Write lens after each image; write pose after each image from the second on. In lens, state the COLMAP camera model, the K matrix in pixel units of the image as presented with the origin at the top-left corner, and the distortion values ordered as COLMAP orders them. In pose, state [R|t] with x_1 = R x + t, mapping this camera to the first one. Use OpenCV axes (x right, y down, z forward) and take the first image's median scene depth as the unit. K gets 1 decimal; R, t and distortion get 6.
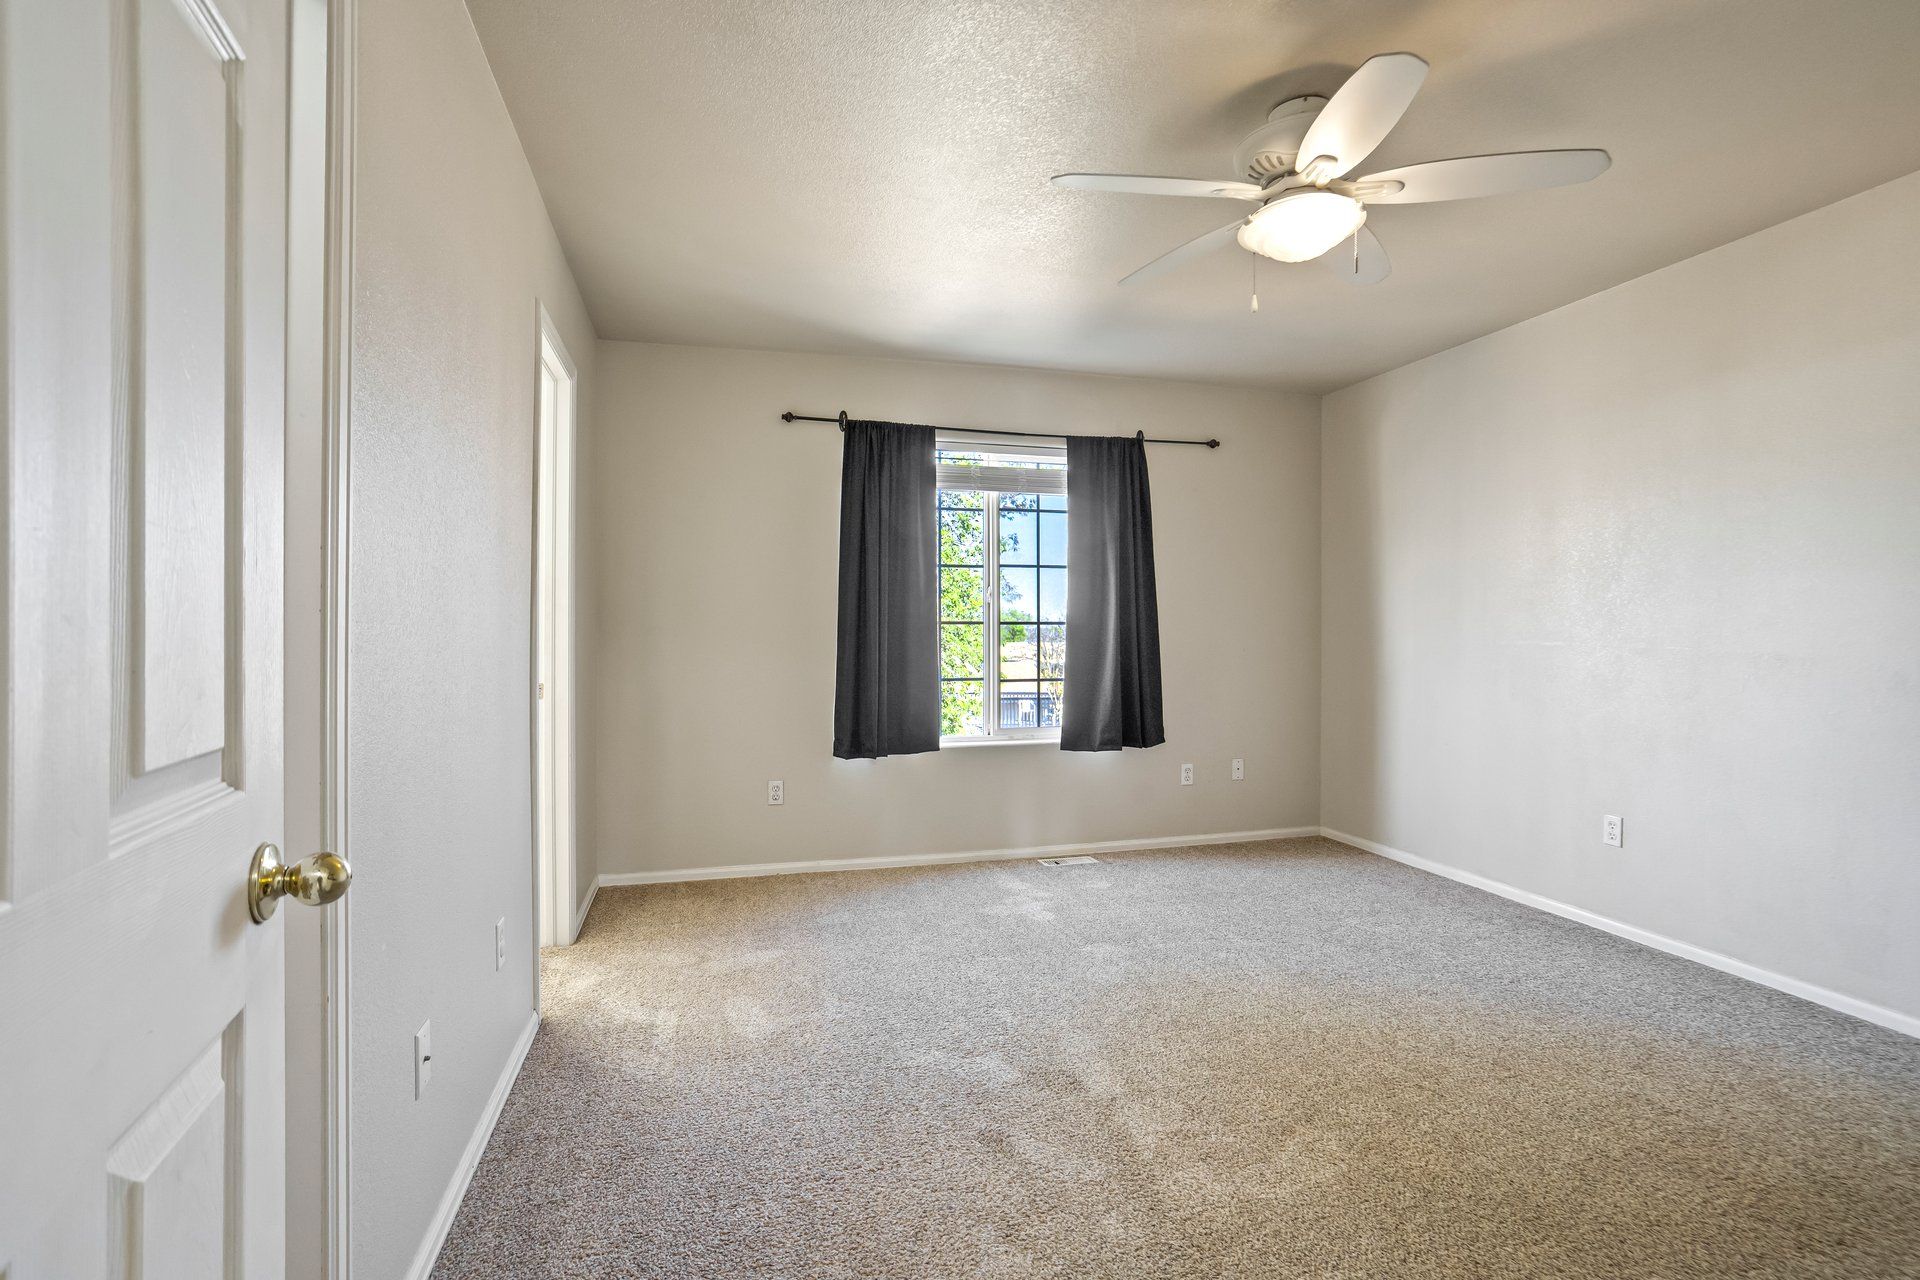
lens RADIAL K [[912.5, 0, 960.0], [0, 912.5, 640.0], [0, 0, 1]] dist [-0.052700, 0.037471]
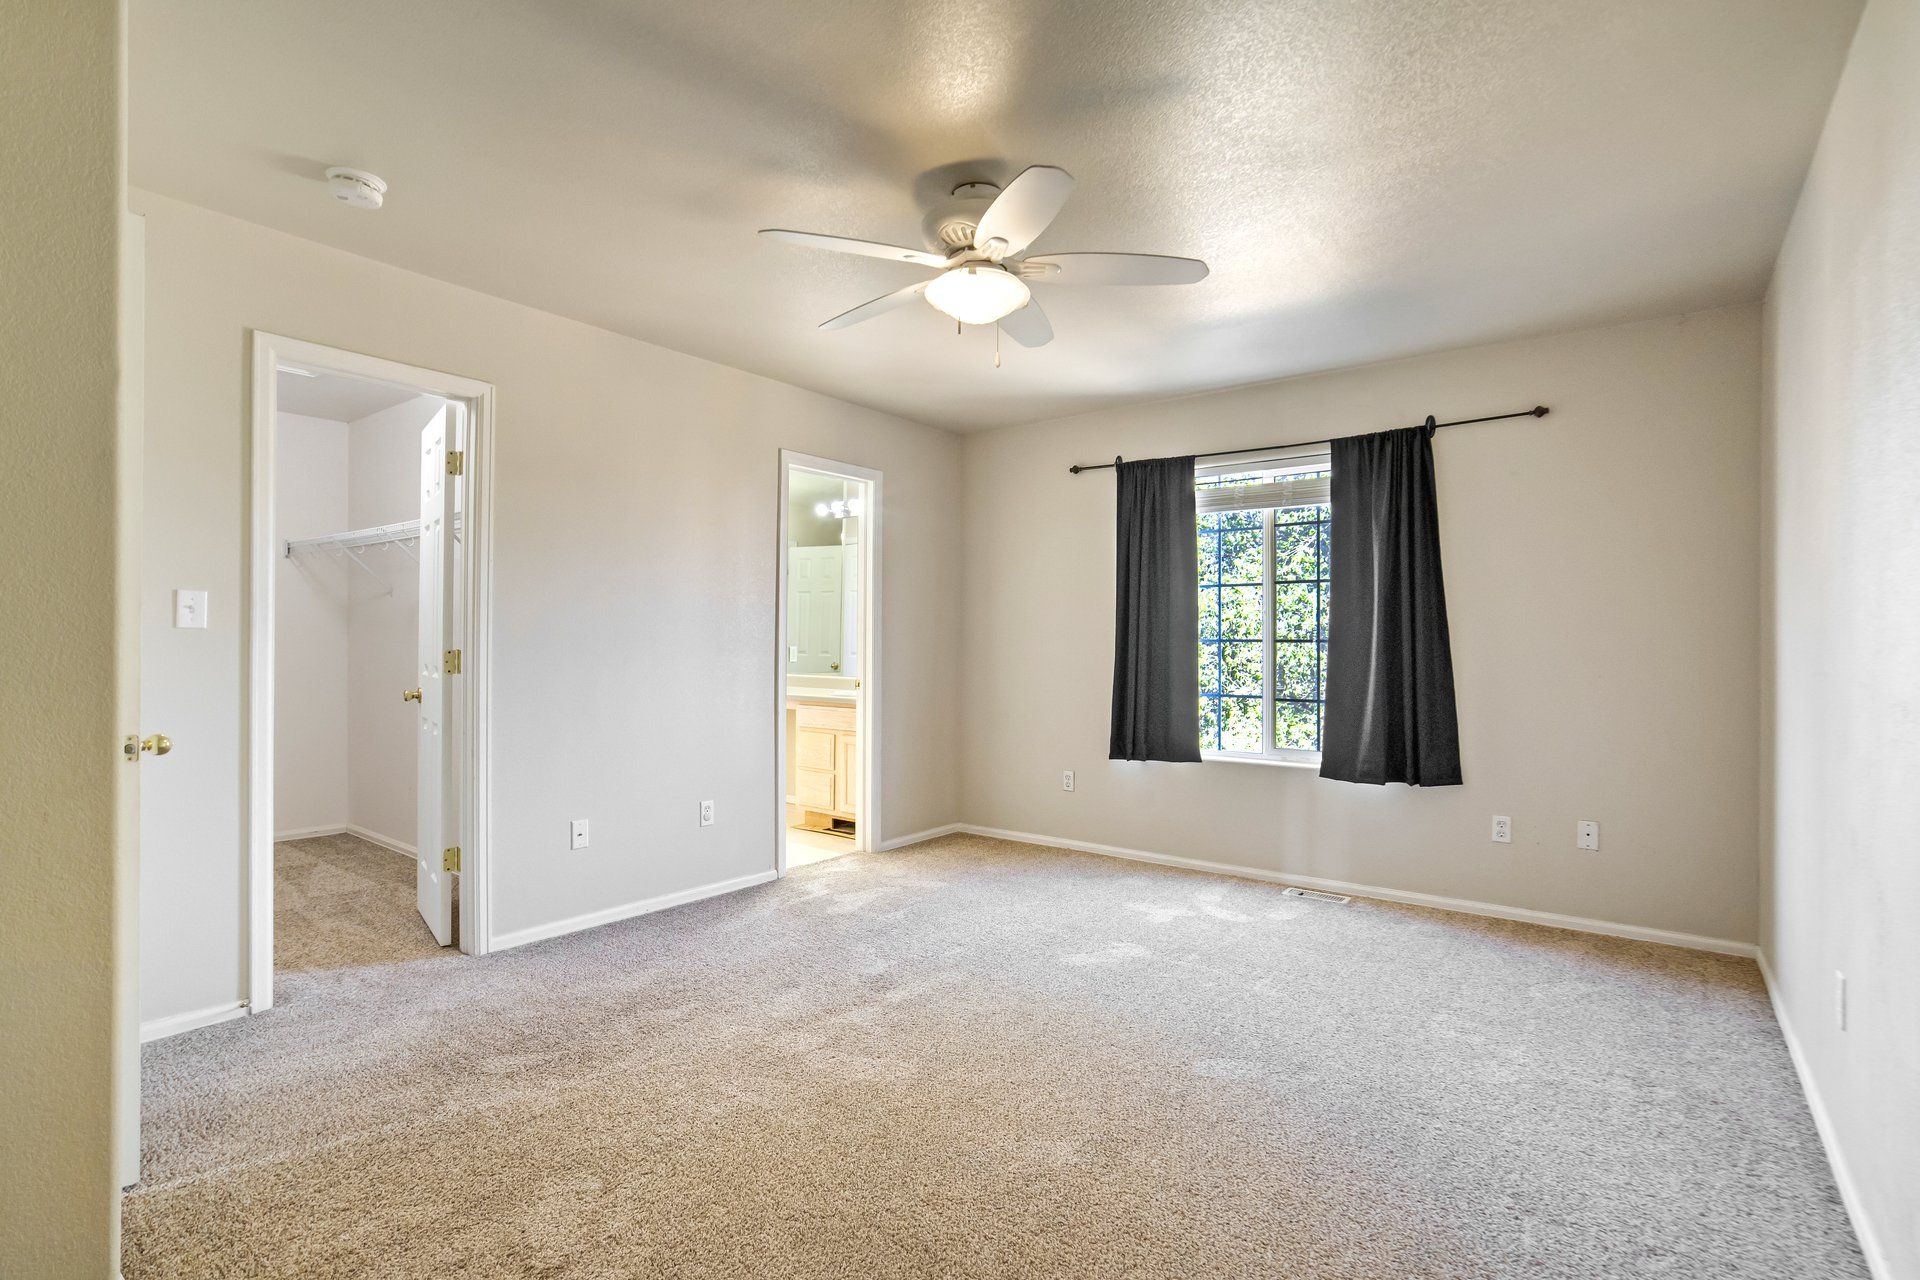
lens RADIAL K [[912.5, 0, 960.0], [0, 912.5, 640.0], [0, 0, 1]] dist [-0.052700, 0.037471]
pose [[0.598453, -0.002083, -0.801155, 0.651722], [-0.017991, 0.999710, -0.016039, 0.002699], [0.800956, 0.024012, 0.598242, 0.150434]]
